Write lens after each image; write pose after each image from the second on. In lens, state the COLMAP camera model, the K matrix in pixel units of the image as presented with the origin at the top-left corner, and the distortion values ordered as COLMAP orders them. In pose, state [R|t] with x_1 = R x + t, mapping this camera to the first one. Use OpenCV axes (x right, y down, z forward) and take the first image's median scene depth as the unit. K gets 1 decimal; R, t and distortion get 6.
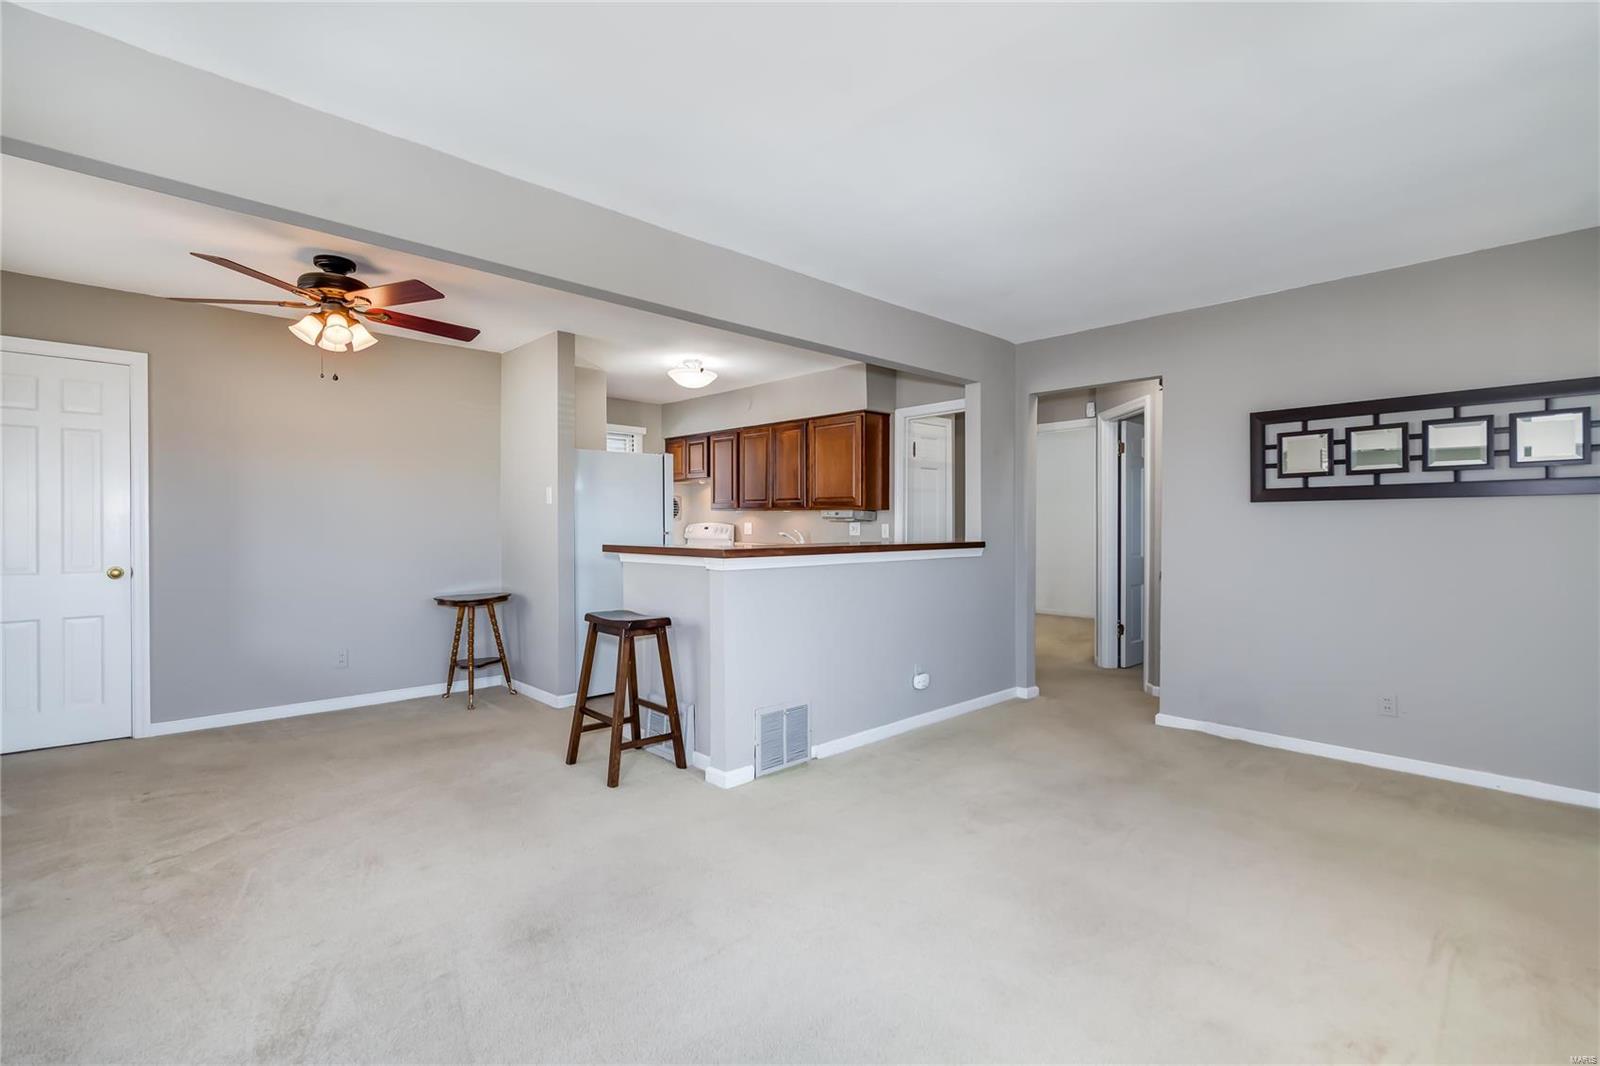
lens RADIAL K [[722.5, 0, 804.8], [0, 722.5, 525.3], [0, 0, 1]] dist [-0.001135, -0.000916]
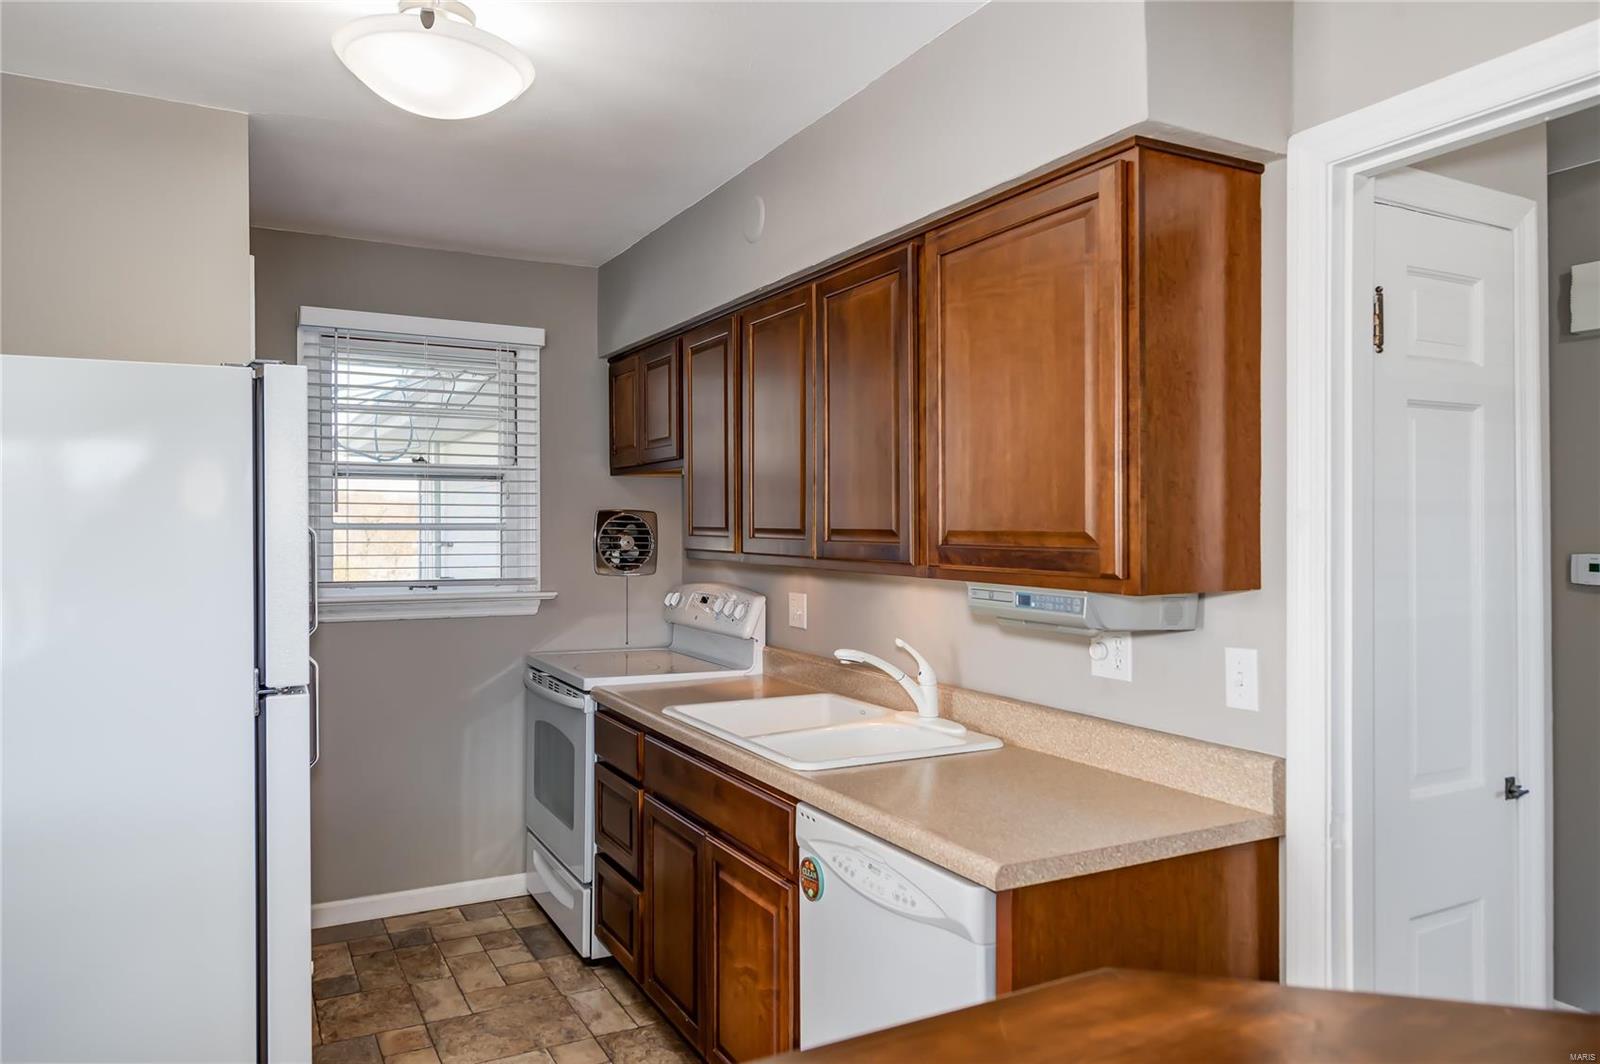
lens RADIAL K [[1069.6, 0, 794.2], [0, 1069.6, 517.8], [0, 0, 1]] dist [-0.000440, -0.001789]
pose [[0.959877, -0.002021, -0.280414, 0.086080], [-0.001310, 0.999931, -0.011689, -0.047933], [0.280419, 0.011588, 0.959808, 0.776126]]
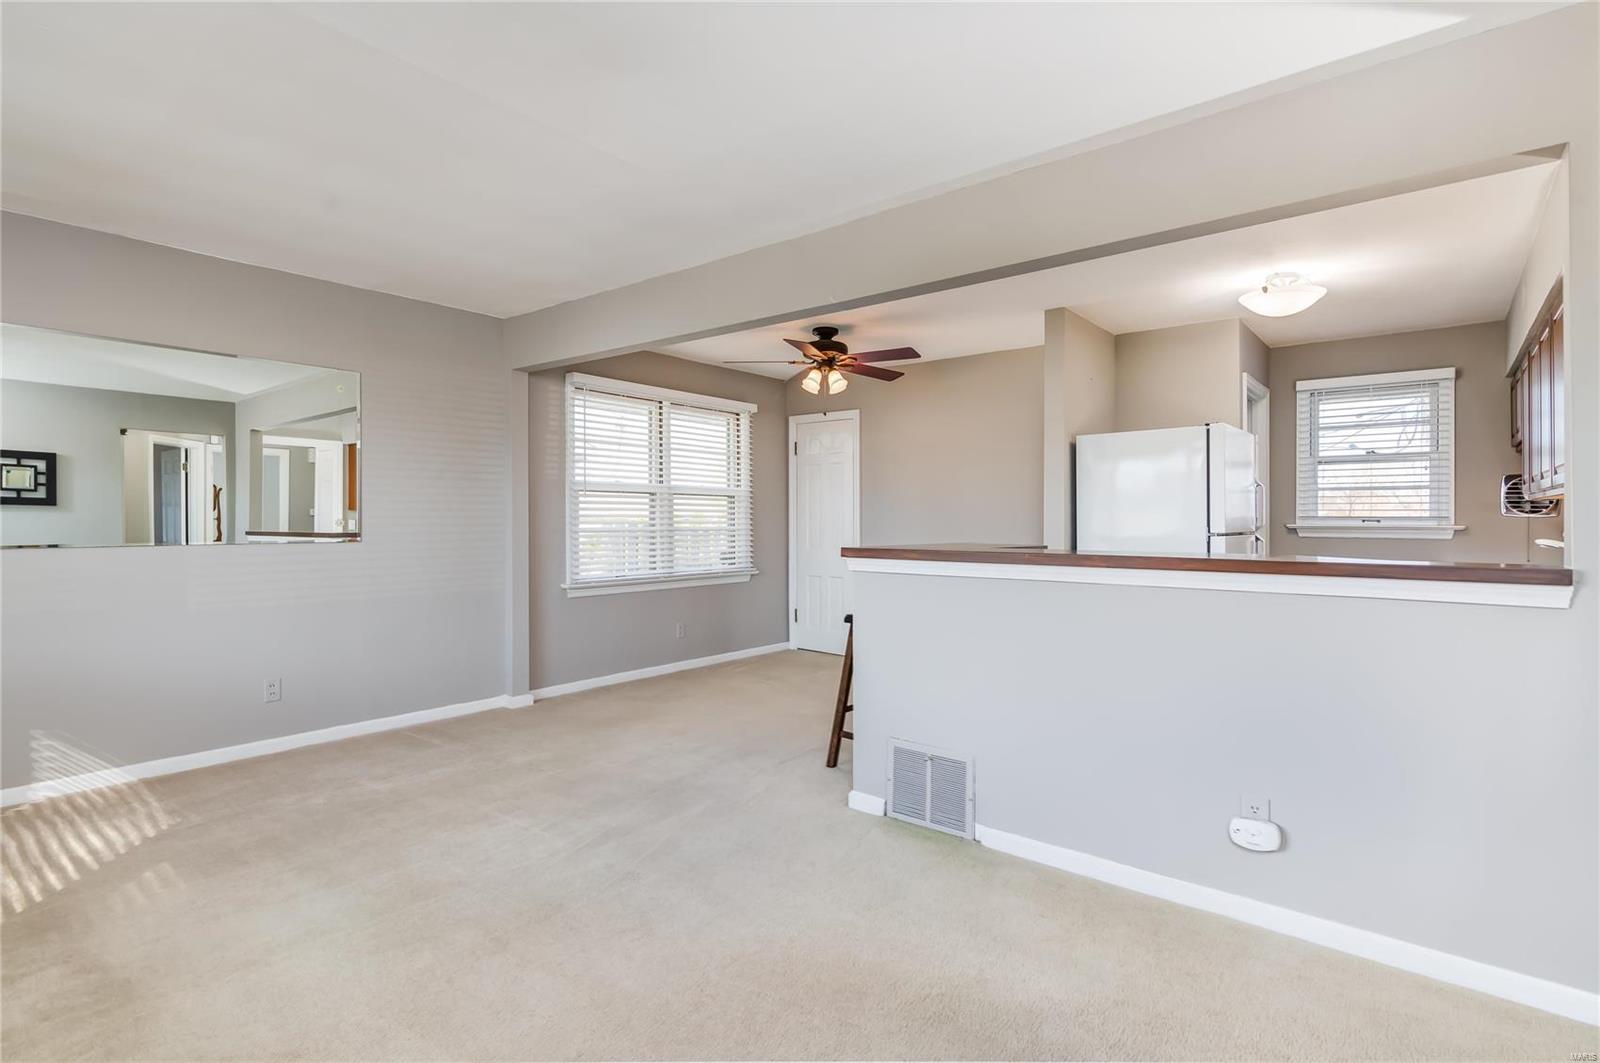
lens RADIAL K [[797.1, 0, 797.4], [0, 797.1, 523.9], [0, 0, 1]] dist [0.003400, 0.000145]
pose [[0.112040, 0.005787, -0.993687, 0.606691], [-0.004390, 0.999976, 0.005328, -0.002403], [0.993694, 0.003766, 0.112063, 0.552811]]
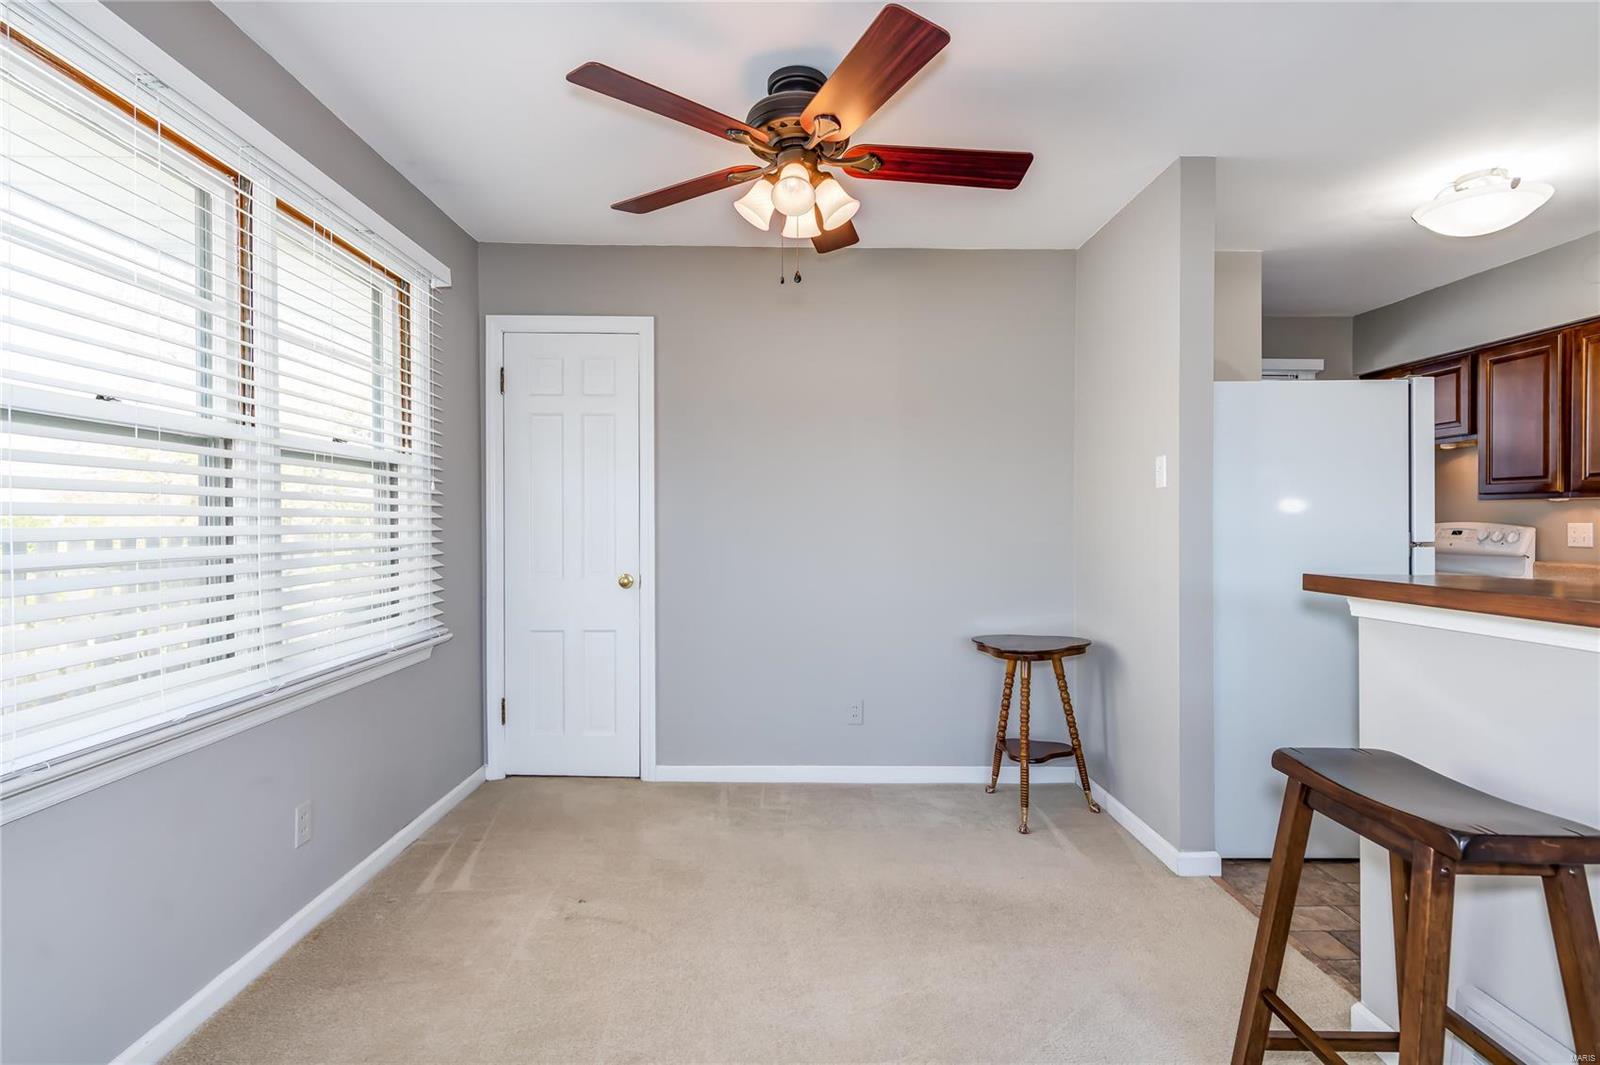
lens RADIAL K [[774.3, 0, 793.7], [0, 774.3, 523.5], [0, 0, 1]] dist [0.009890, -0.002489]
pose [[0.728735, 0.002776, -0.684790, -0.154275], [-0.003715, 0.999993, 0.000100, -0.001799], [0.684786, 0.002471, 0.728740, 0.382753]]
